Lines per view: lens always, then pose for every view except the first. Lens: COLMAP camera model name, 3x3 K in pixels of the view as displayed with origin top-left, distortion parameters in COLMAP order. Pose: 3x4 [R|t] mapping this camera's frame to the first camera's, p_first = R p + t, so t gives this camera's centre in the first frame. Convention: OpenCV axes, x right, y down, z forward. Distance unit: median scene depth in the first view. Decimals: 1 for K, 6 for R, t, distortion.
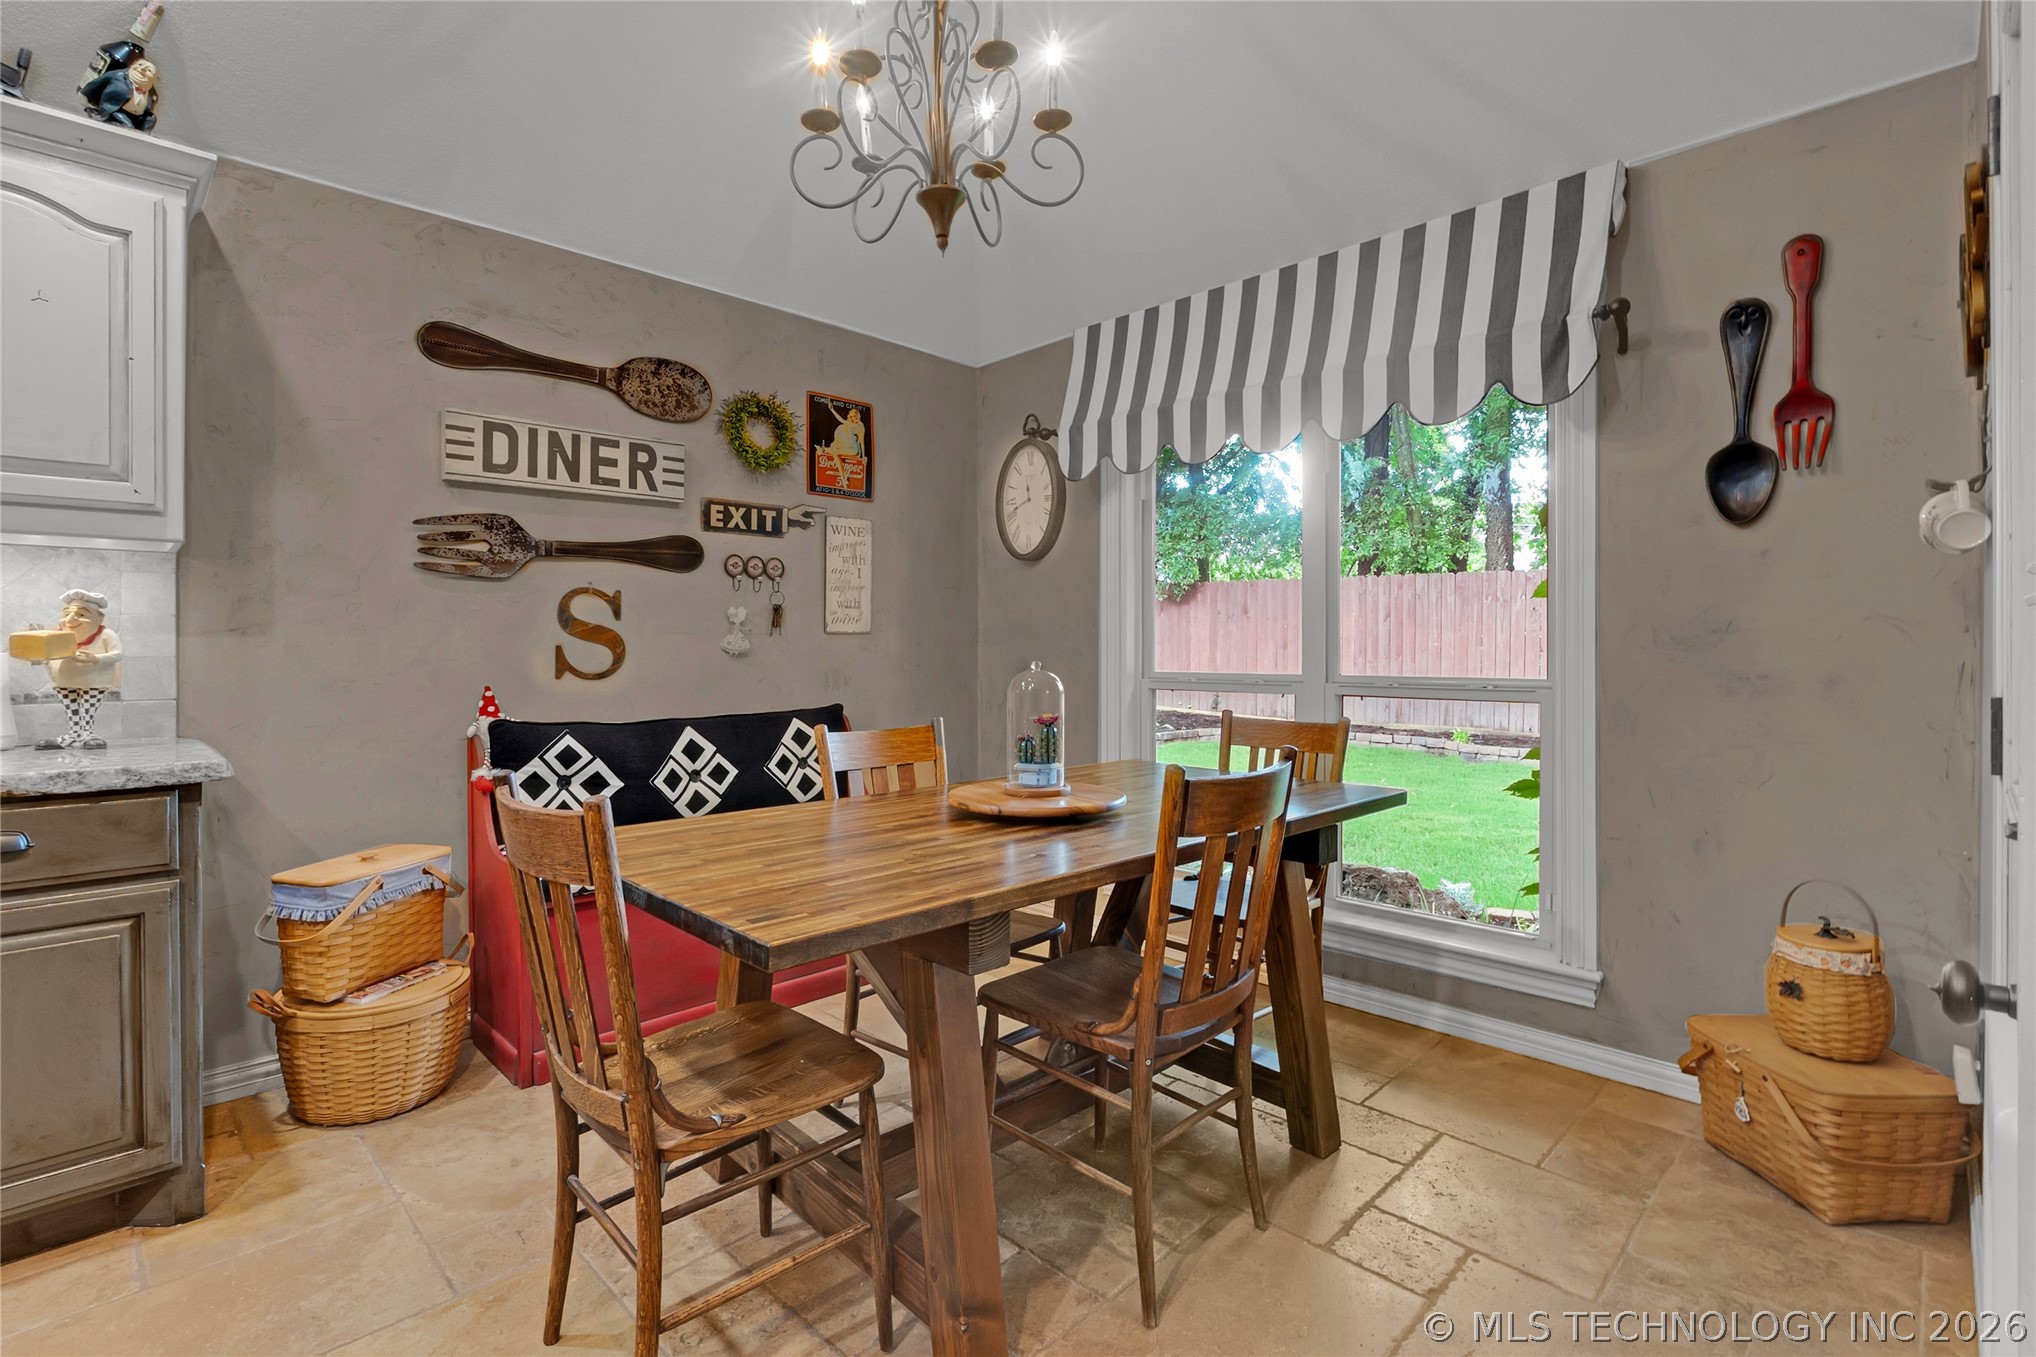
lens RADIAL K [[953.5, 0, 973.8], [0, 953.5, 650.9], [0, 0, 1]] dist [-0.012198, 0.002820]
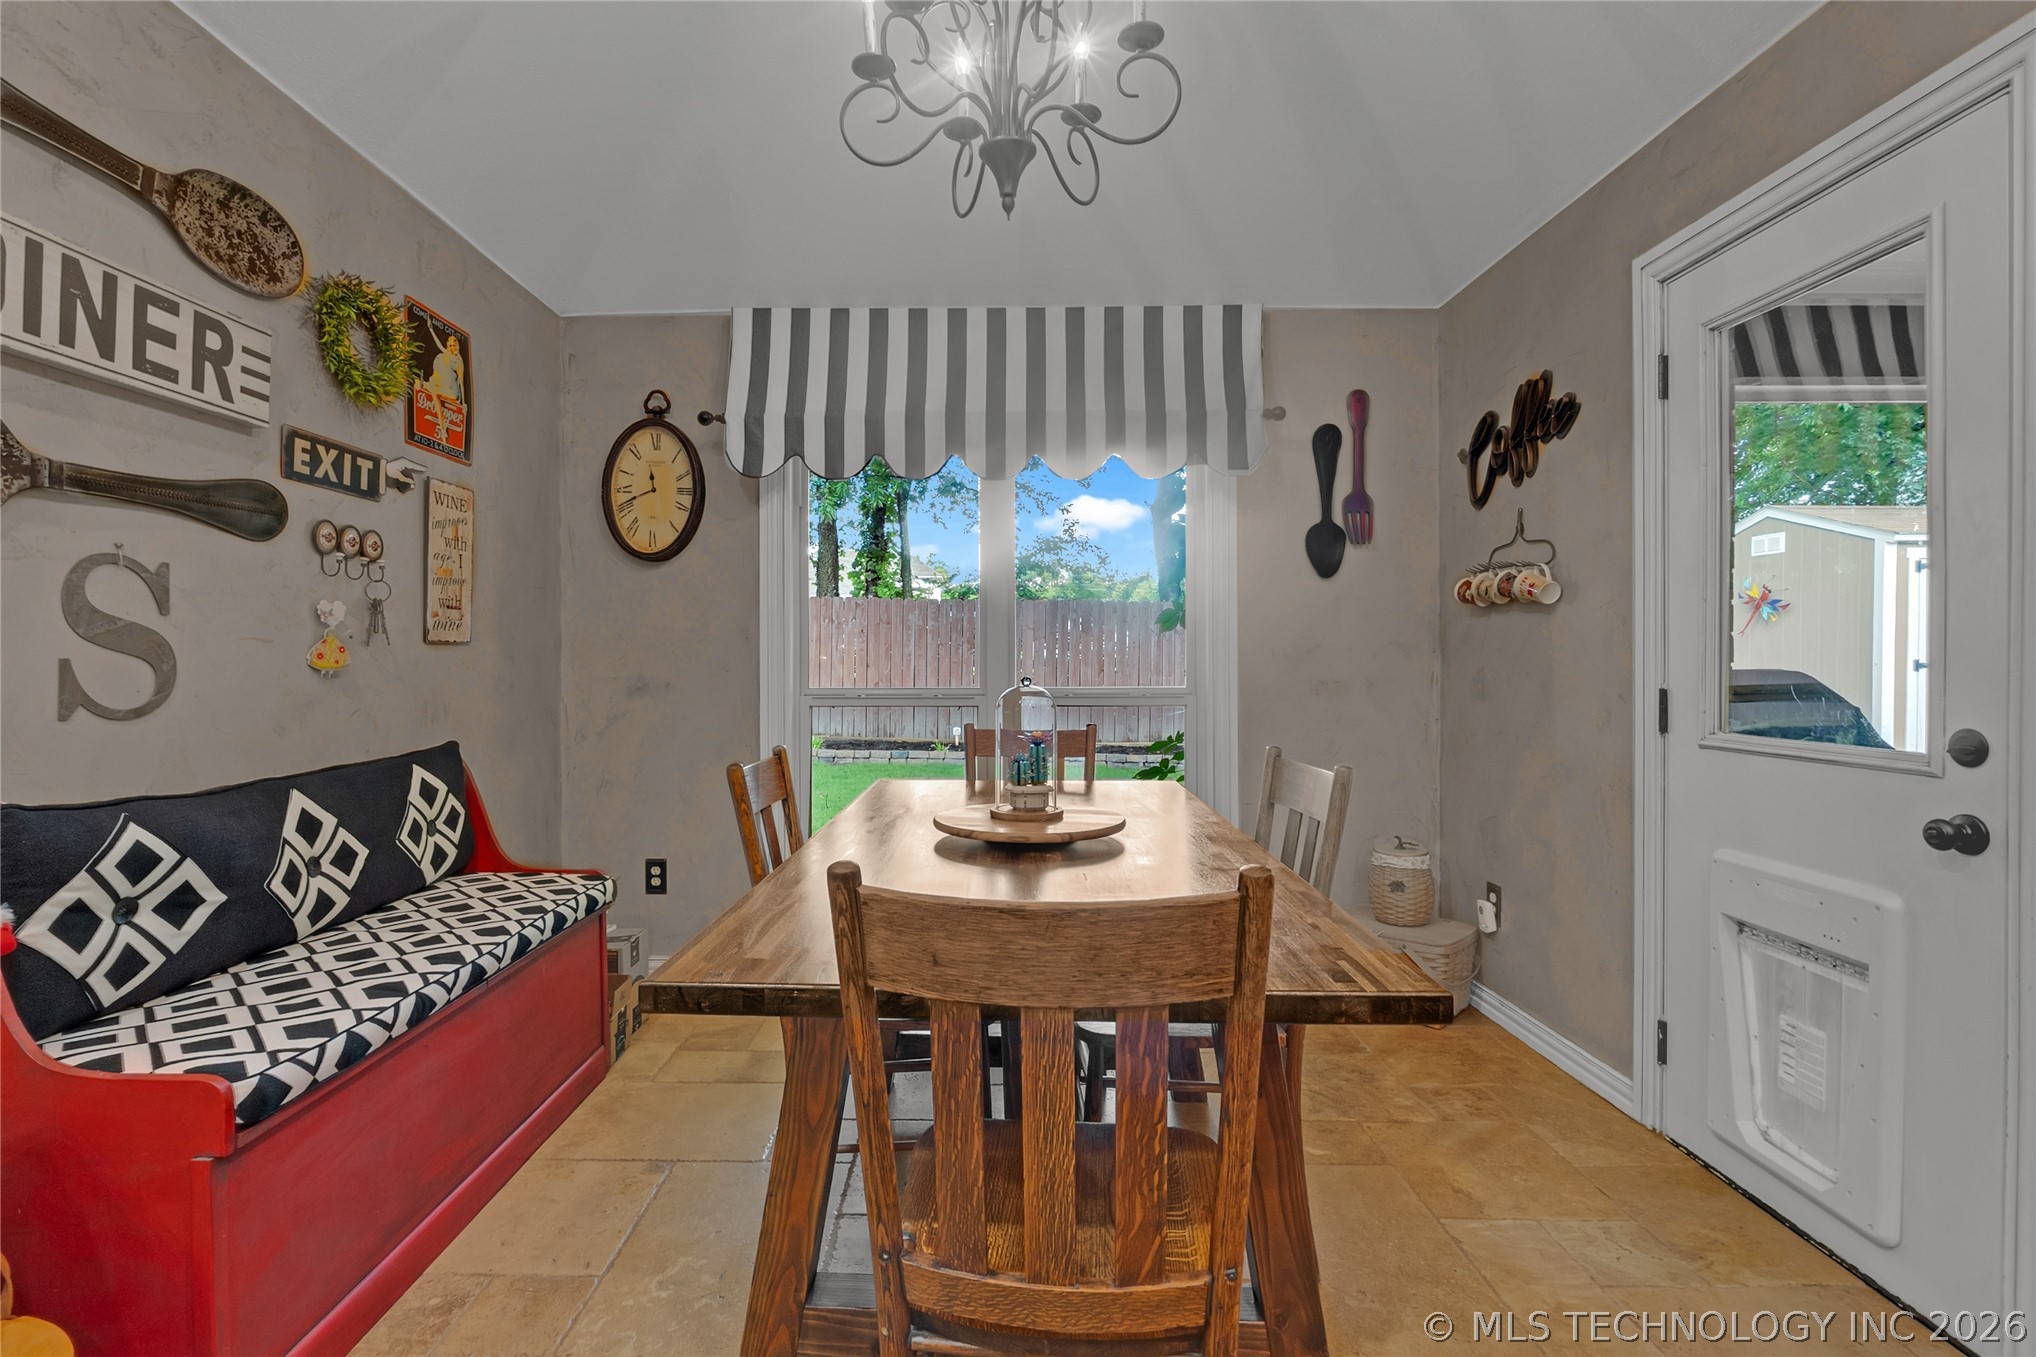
lens RADIAL K [[953.5, 0, 974.3], [0, 953.5, 662.4], [0, 0, 1]] dist [-0.012198, 0.002820]
pose [[0.699680, 0.000822, 0.714456, -0.440903], [0.003562, 0.999983, -0.004639, 0.000725], [-0.714447, 0.005791, 0.699665, 0.254457]]
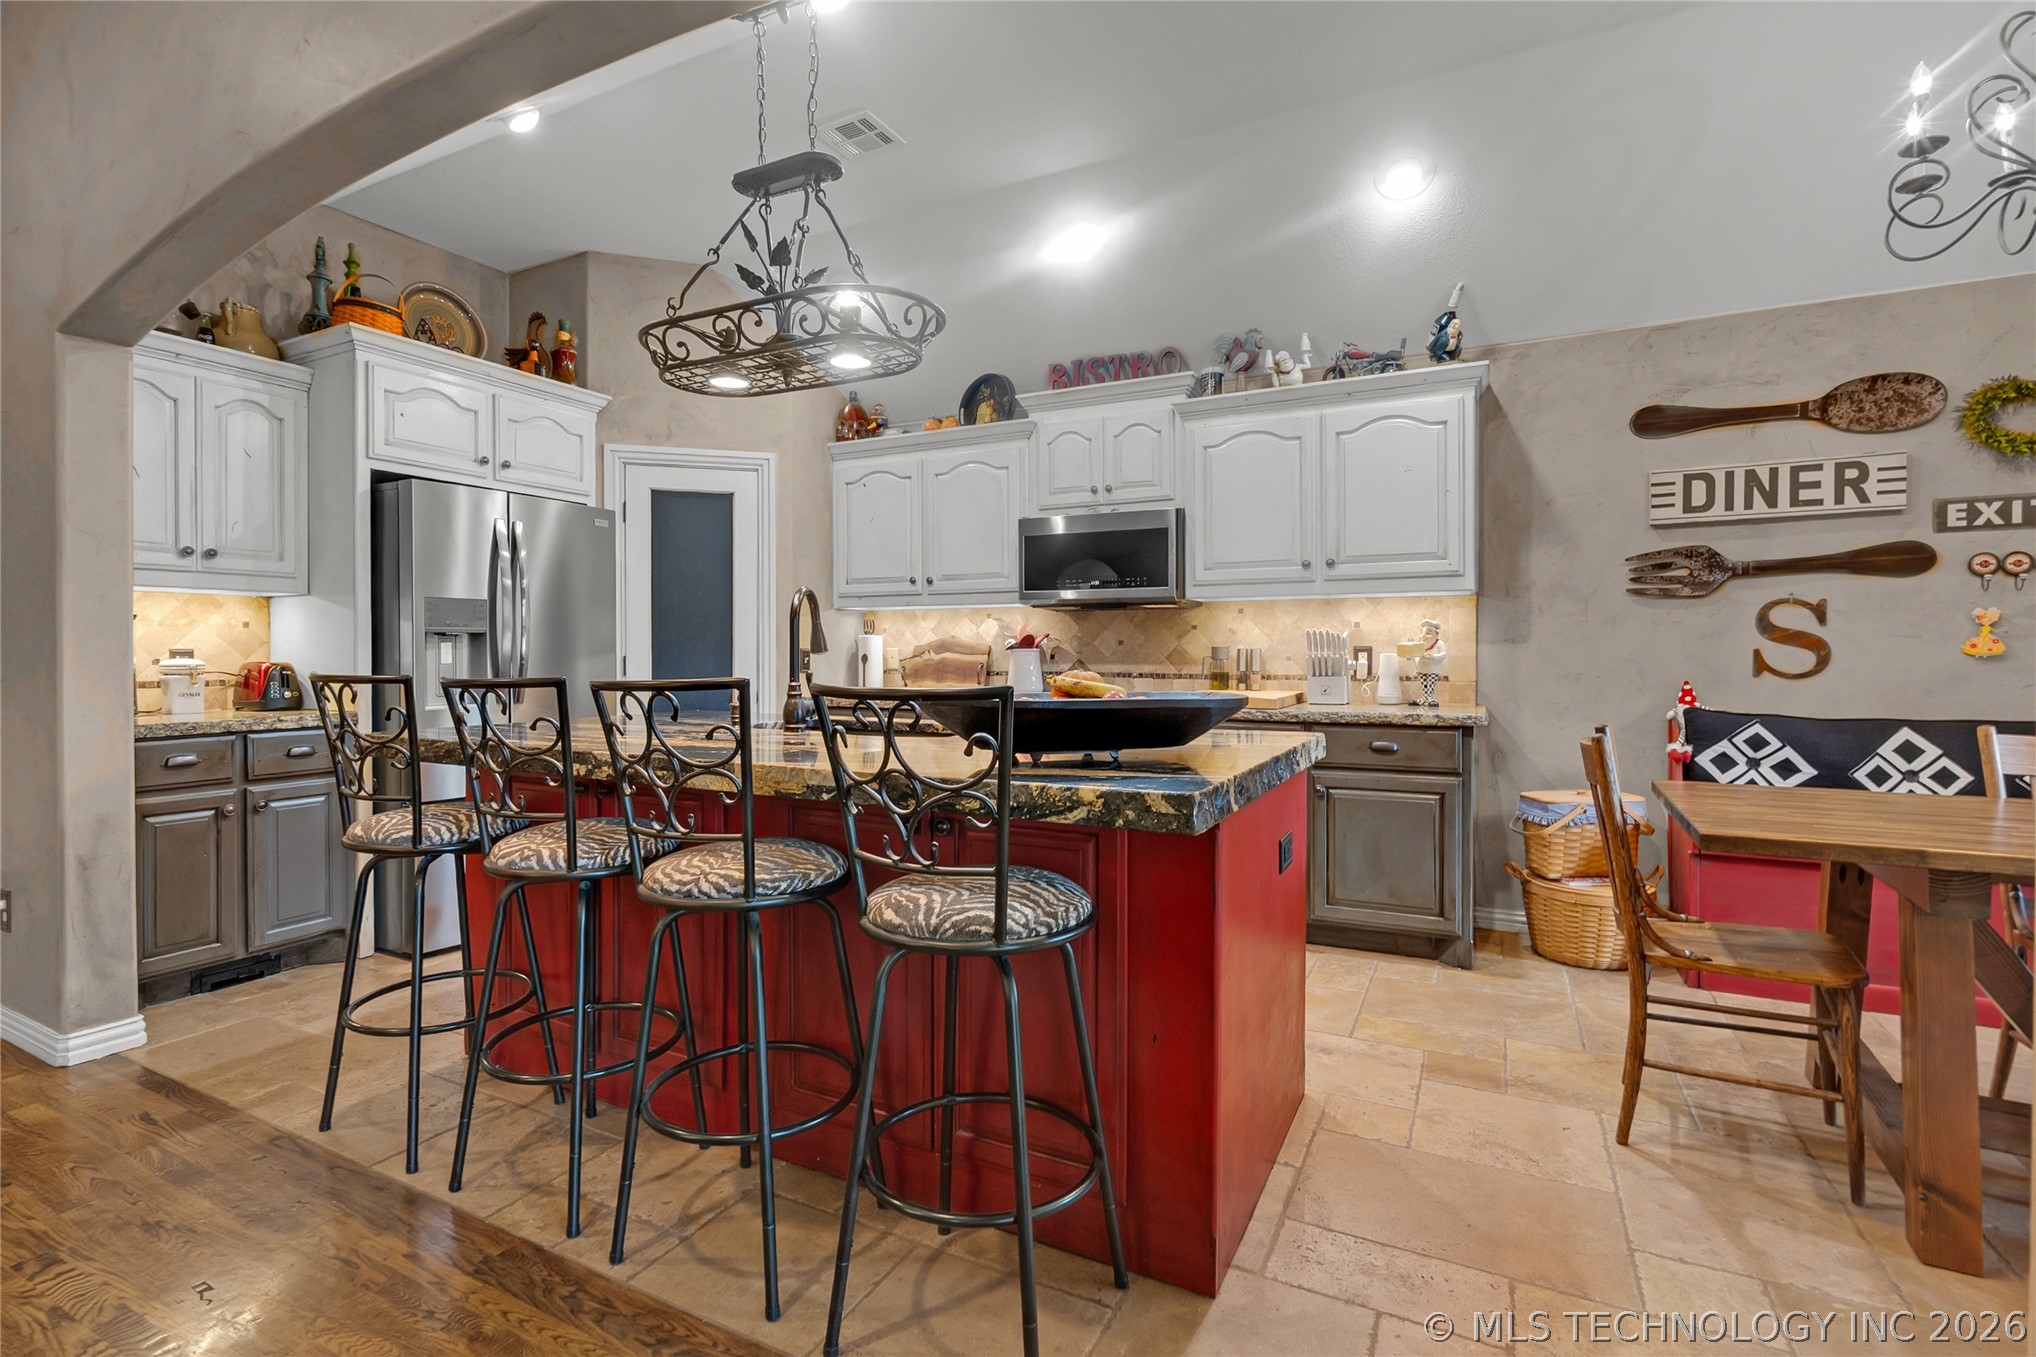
lens RADIAL K [[953.5, 0, 984.1], [0, 953.5, 657.7], [0, 0, 1]] dist [-0.012198, 0.002820]
pose [[0.303231, 0.005504, -0.952901, 0.377307], [-0.002480, 0.999984, 0.004986, 0.001656], [0.952914, 0.000851, 0.303239, -0.259969]]
